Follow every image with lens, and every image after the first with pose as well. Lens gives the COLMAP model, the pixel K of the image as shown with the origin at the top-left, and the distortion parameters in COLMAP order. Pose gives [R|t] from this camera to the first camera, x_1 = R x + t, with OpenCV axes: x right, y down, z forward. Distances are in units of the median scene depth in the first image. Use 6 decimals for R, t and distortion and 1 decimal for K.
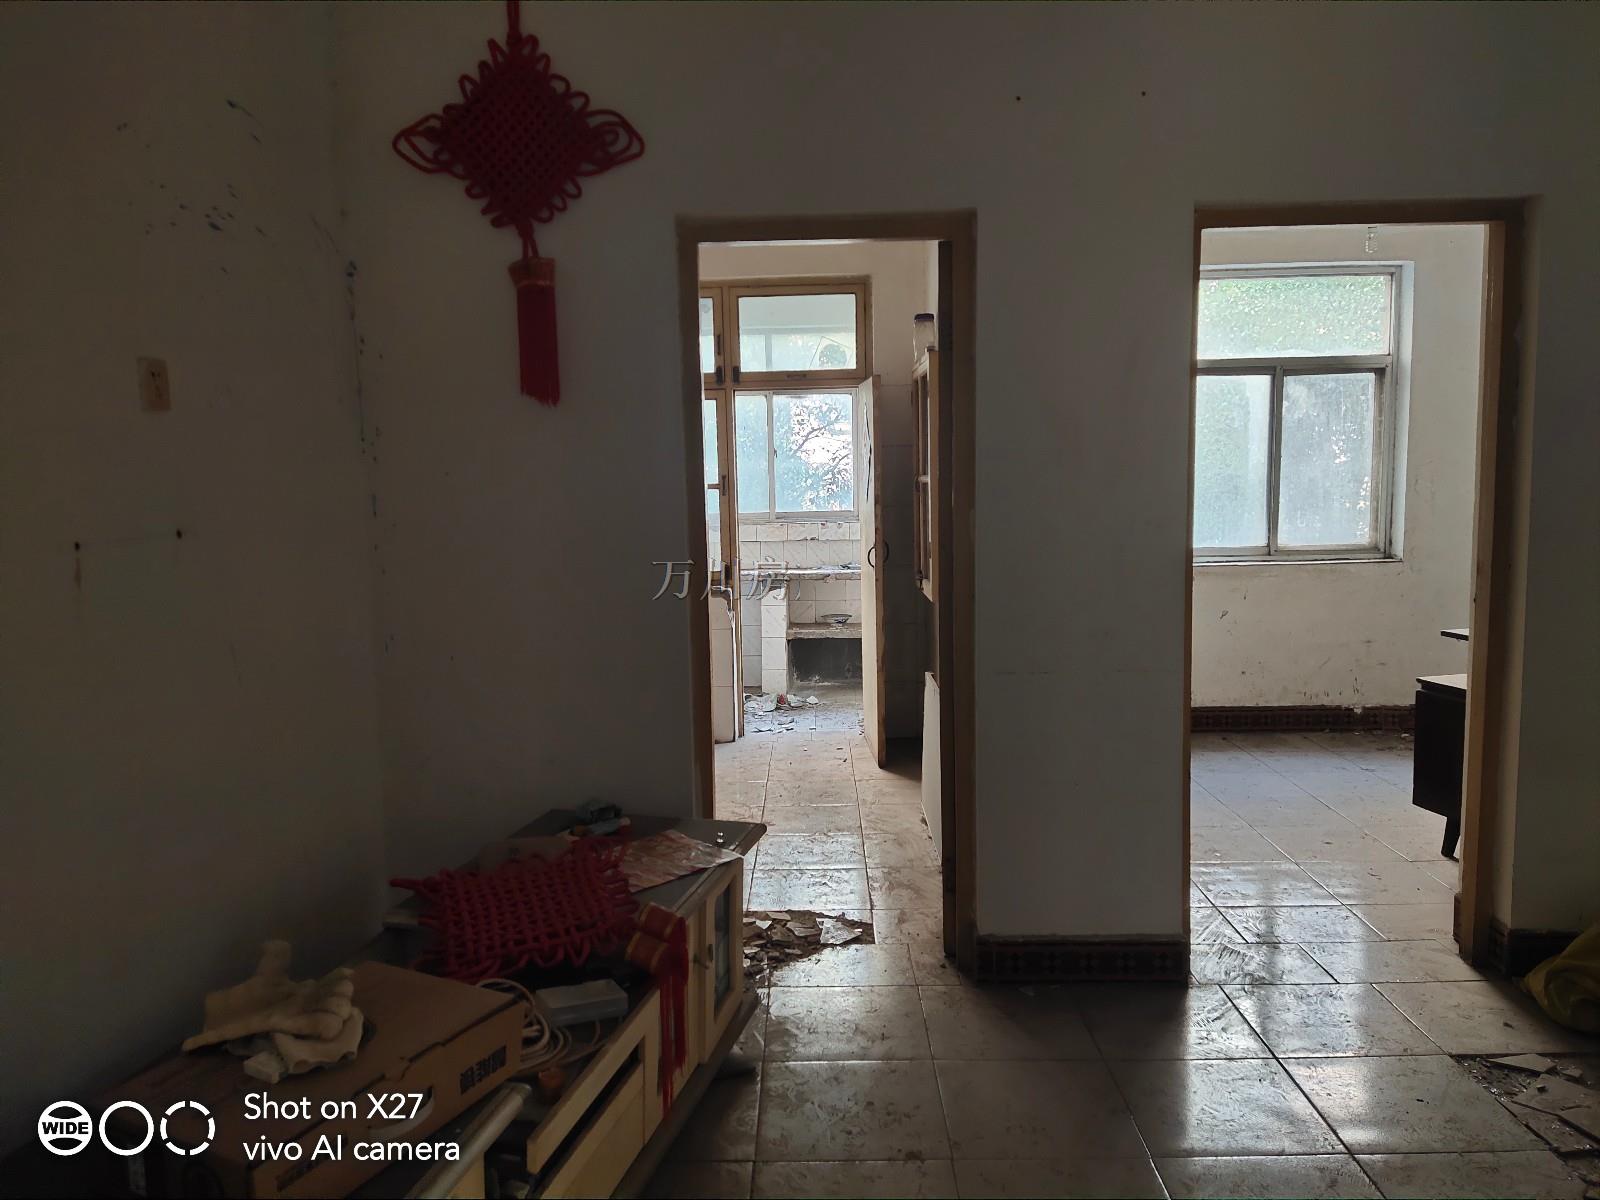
lens RADIAL K [[1174.8, 0, 800.0], [0, 1174.8, 600.0], [0, 0, 1]] dist [0.122477, -0.166534]
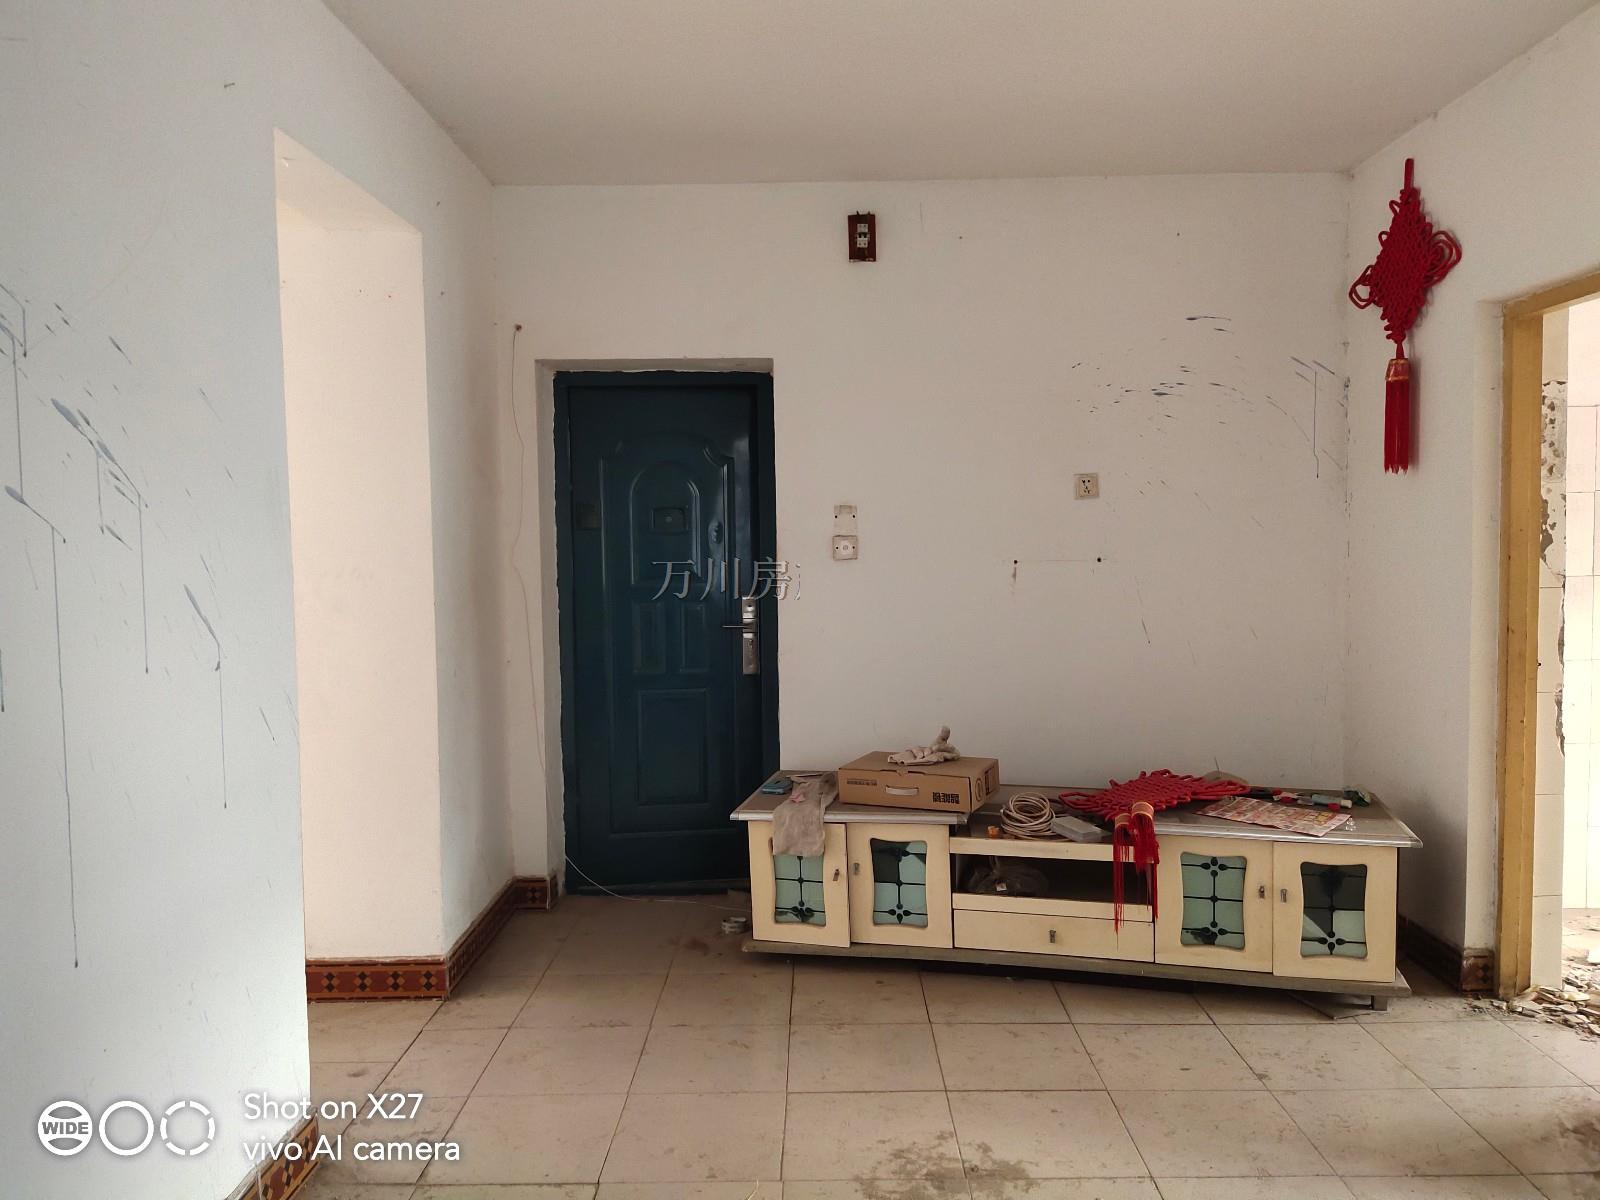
lens RADIAL K [[1174.8, 0, 800.0], [0, 1174.8, 600.0], [0, 0, 1]] dist [0.122477, -0.166534]
pose [[0.000130, 0.073651, -0.997284, 0.968894], [-0.094392, 0.992832, 0.073309, -0.057463], [0.995535, 0.094126, 0.007082, 0.335158]]
